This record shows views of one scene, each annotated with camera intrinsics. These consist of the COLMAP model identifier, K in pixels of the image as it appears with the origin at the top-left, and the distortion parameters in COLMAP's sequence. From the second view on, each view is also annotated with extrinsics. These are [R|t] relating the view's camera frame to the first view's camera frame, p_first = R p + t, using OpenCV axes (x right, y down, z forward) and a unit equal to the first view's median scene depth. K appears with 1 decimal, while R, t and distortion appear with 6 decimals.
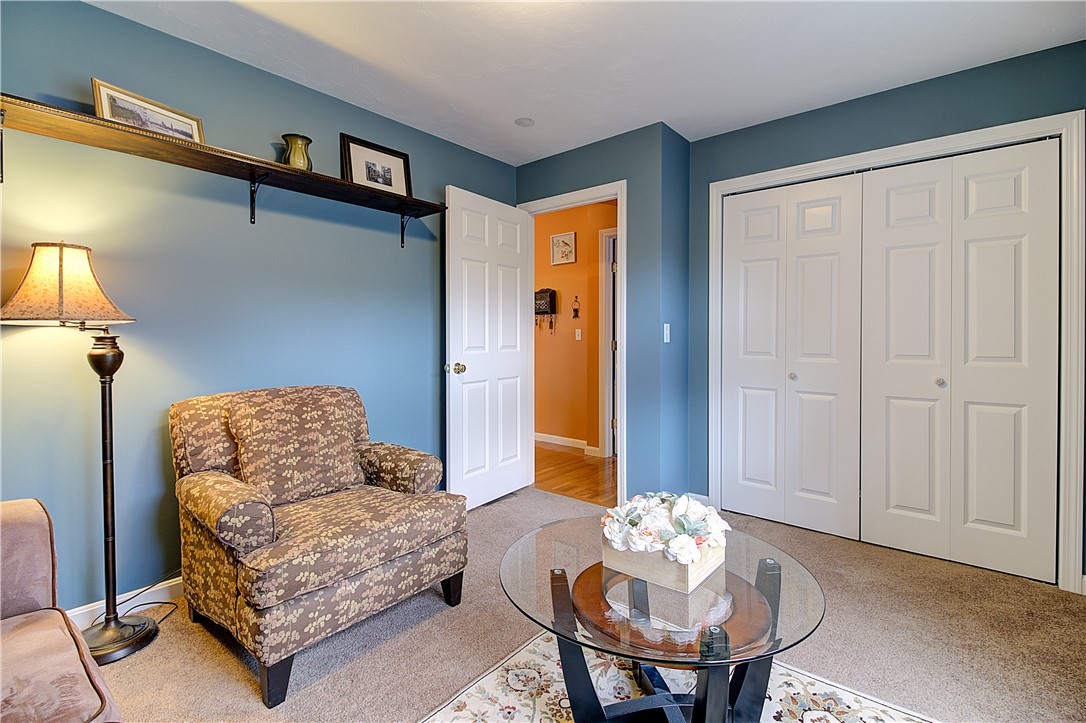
lens RADIAL K [[495.0, 0, 533.0], [0, 495.0, 335.8], [0, 0, 1]] dist [0.009087, -0.008239]
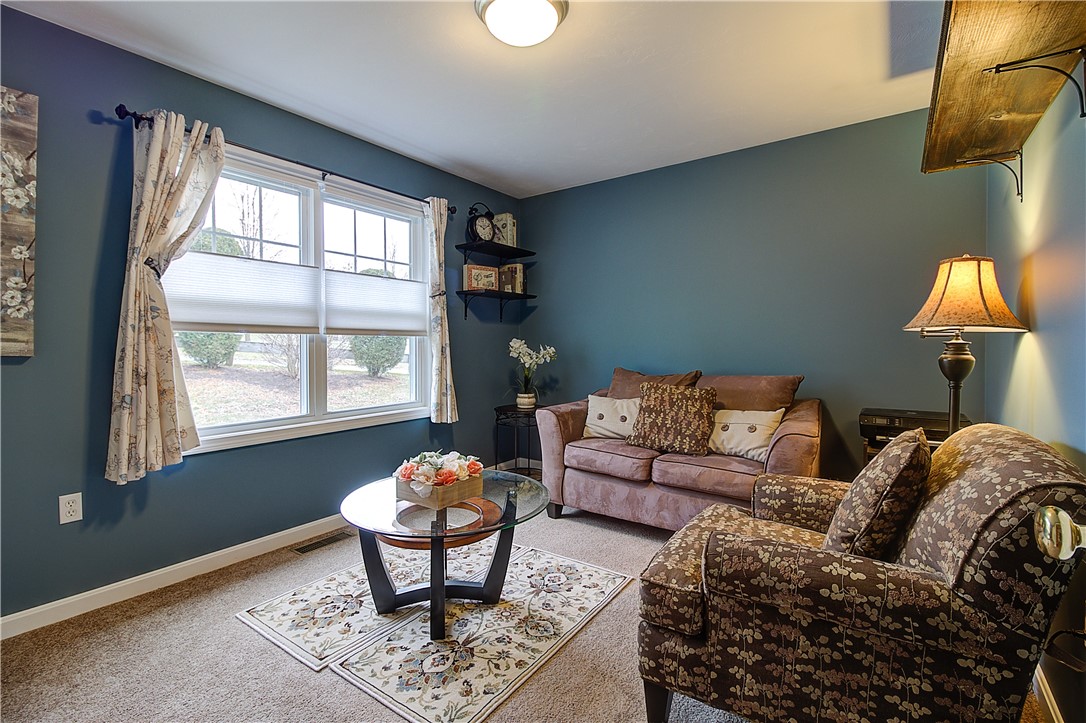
lens RADIAL K [[495.0, 0, 533.7], [0, 495.0, 351.8], [0, 0, 1]] dist [0.009087, -0.008239]
pose [[-0.997765, 0.001309, -0.066815, 0.060224], [0.000249, 0.999874, 0.015869, 0.004000], [0.066828, 0.015816, -0.997639, 1.738044]]
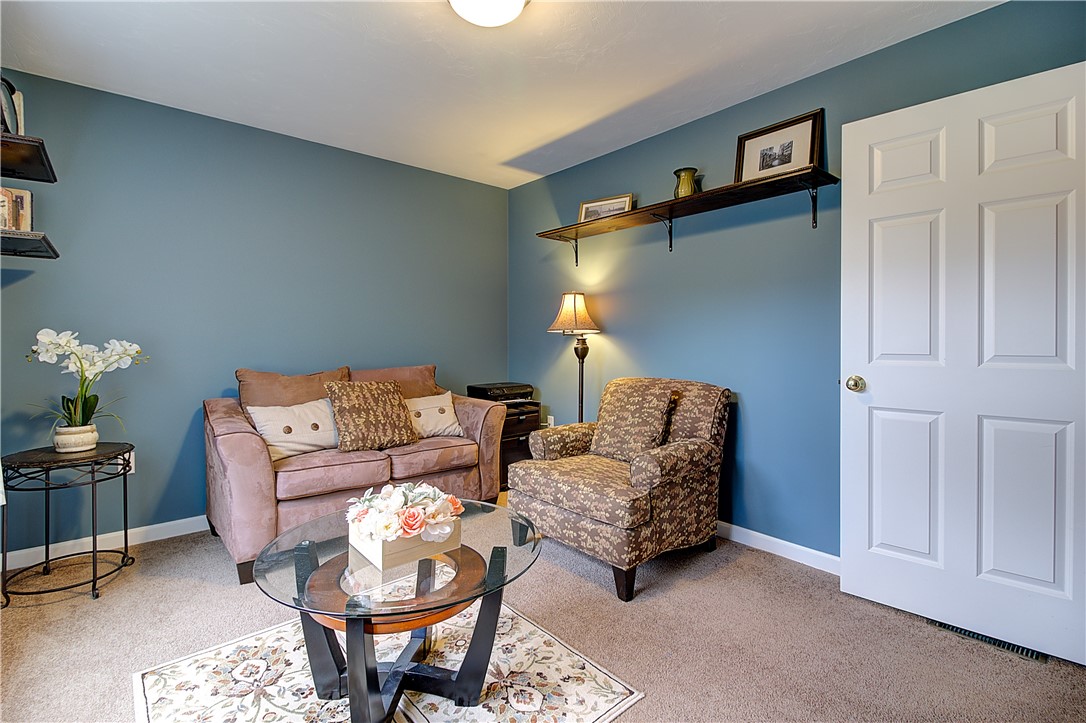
lens RADIAL K [[495.0, 0, 556.3], [0, 495.0, 346.0], [0, 0, 1]] dist [0.009087, -0.008239]
pose [[-0.143851, 0.010956, -0.989539, 0.895772], [-0.000288, 0.999938, 0.011113, 0.008288], [0.989599, 0.001883, -0.143839, 1.041124]]
